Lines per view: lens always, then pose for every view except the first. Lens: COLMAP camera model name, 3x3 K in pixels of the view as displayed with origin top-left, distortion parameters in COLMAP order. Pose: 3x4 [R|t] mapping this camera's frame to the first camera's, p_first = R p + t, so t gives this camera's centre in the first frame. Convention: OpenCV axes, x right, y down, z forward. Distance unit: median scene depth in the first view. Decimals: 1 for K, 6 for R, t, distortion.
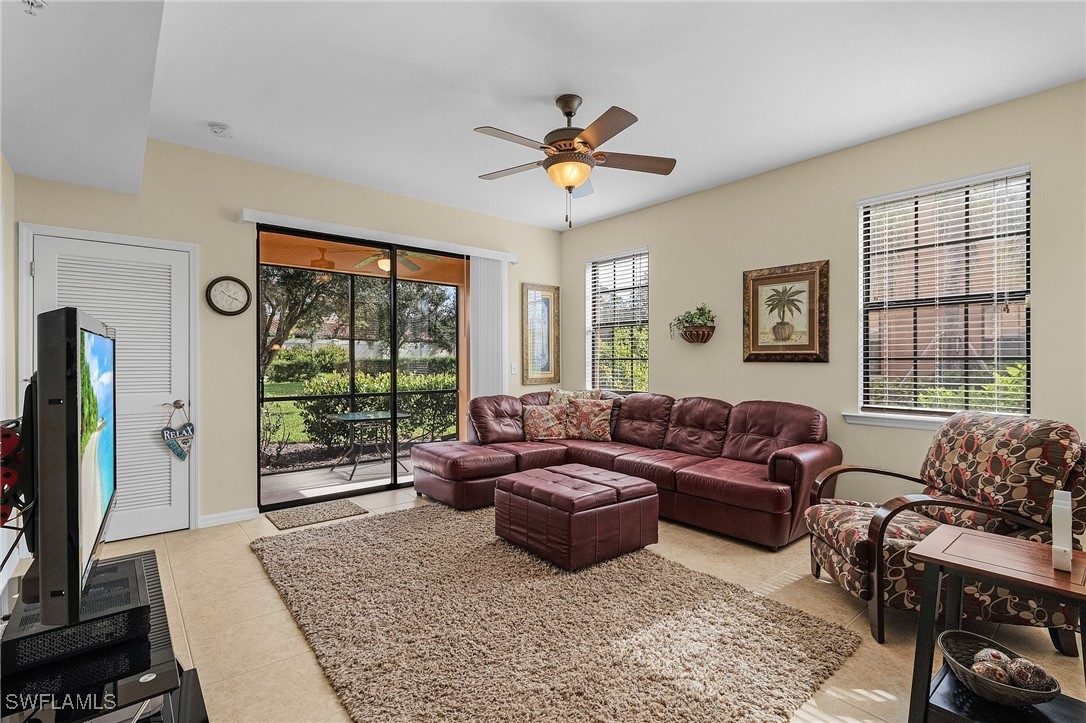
lens RADIAL K [[495.2, 0, 529.7], [0, 495.2, 364.5], [0, 0, 1]] dist [0.001800, 0.000201]
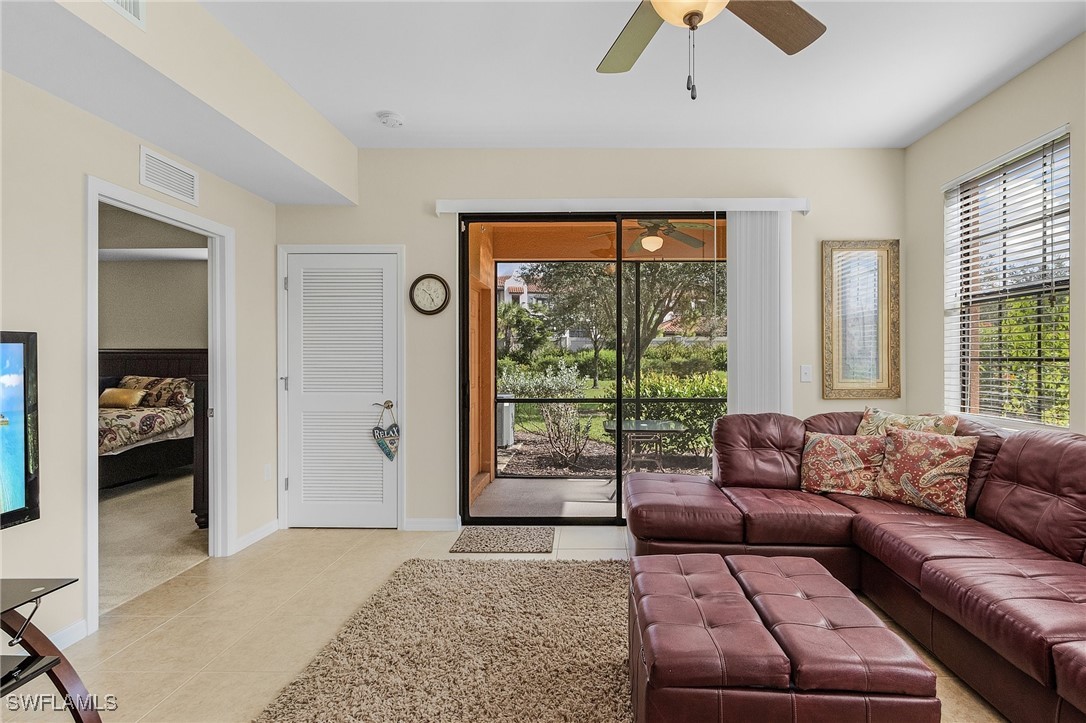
lens RADIAL K [[517.7, 0, 574.5], [0, 517.7, 361.9], [0, 0, 1]] dist [0.002908, 0.000513]
pose [[0.770614, 0.004071, -0.637289, 0.189852], [-0.004177, 0.999990, 0.001337, -0.007415], [0.637288, 0.001632, 0.770624, 0.310566]]
